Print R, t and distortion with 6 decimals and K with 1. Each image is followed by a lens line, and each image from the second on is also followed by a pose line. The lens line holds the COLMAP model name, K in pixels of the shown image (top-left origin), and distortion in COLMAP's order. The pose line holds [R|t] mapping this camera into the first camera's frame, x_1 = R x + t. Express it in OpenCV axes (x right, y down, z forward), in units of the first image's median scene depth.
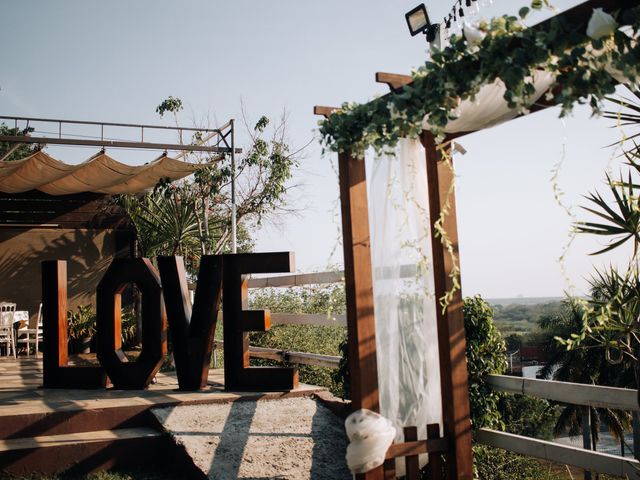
lens RADIAL K [[733.2, 0, 320.0], [0, 733.2, 240.0], [0, 0, 1]] dist [-0.113451, -0.040338]
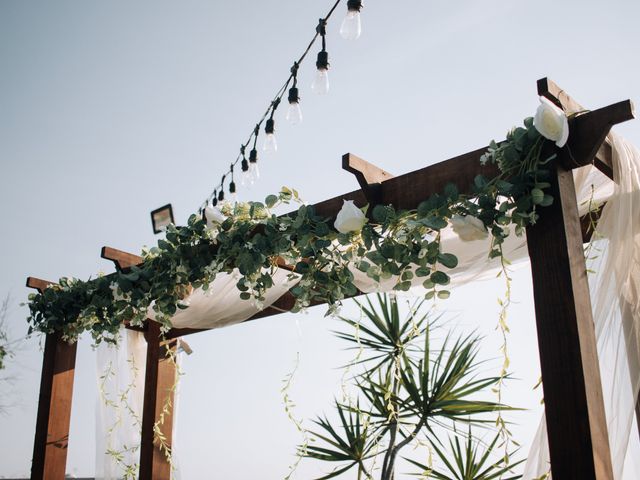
lens RADIAL K [[733.2, 0, 320.0], [0, 733.2, 240.0], [0, 0, 1]] dist [-0.113451, -0.040338]
pose [[0.931523, 0.158529, 0.327313, 0.032860], [-0.056261, 0.951976, -0.300958, 0.013781], [-0.359305, 0.261934, 0.895706, 0.109907]]
